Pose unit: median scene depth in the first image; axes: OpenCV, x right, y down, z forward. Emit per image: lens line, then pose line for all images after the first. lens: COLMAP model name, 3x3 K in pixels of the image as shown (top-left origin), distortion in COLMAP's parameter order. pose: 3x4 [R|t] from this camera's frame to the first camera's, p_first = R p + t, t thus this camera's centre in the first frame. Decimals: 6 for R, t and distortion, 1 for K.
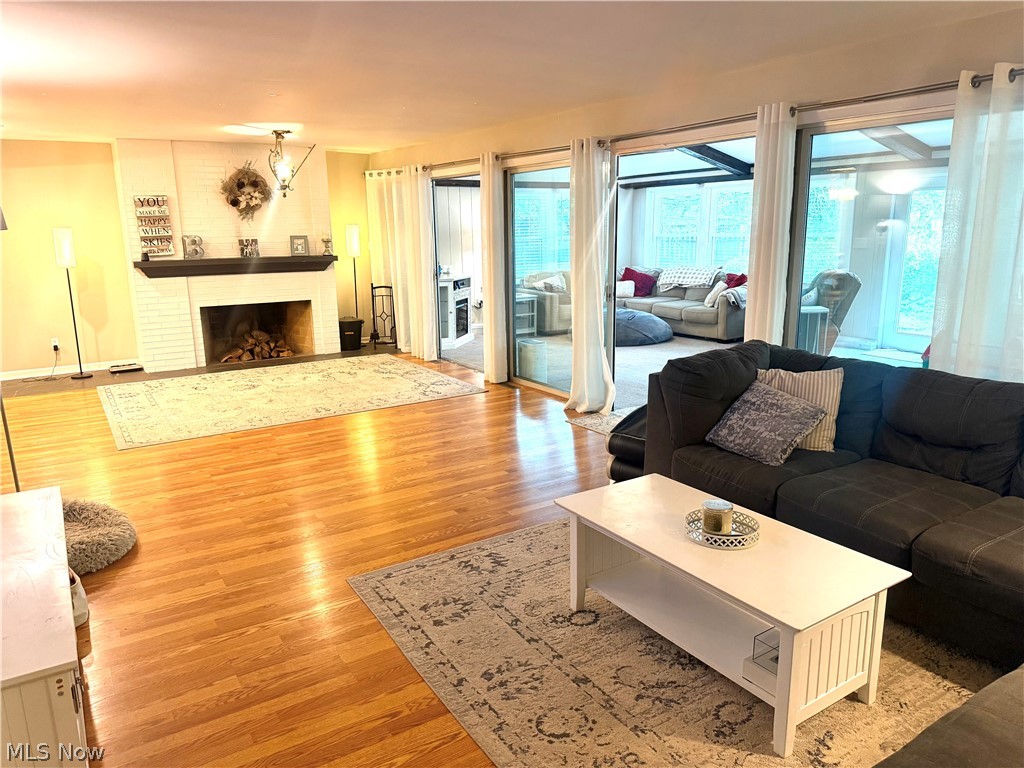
lens RADIAL K [[722.4, 0, 515.0], [0, 722.4, 381.0], [0, 0, 1]] dist [0.055323, -0.065240]
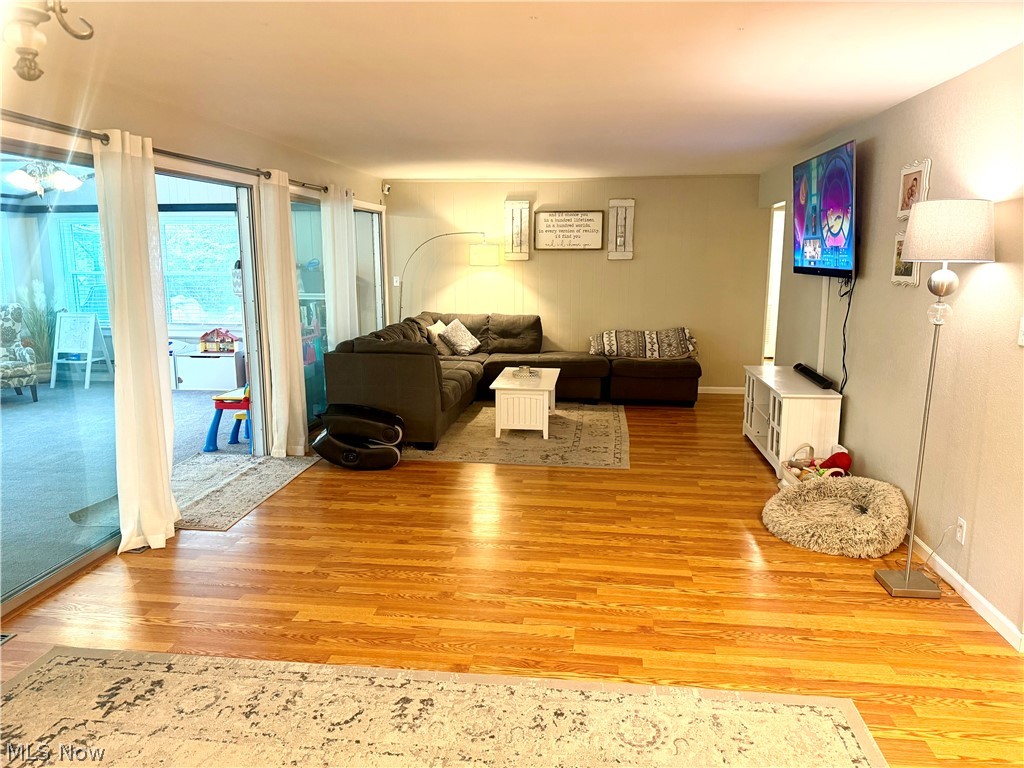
lens RADIAL K [[722.4, 0, 513.2], [0, 722.4, 382.0], [0, 0, 1]] dist [0.055323, -0.065240]
pose [[-0.771712, -0.097559, 0.628445, -0.824381], [0.144500, 0.935422, 0.322655, -0.384681], [-0.619339, 0.339807, -0.707778, 1.784254]]
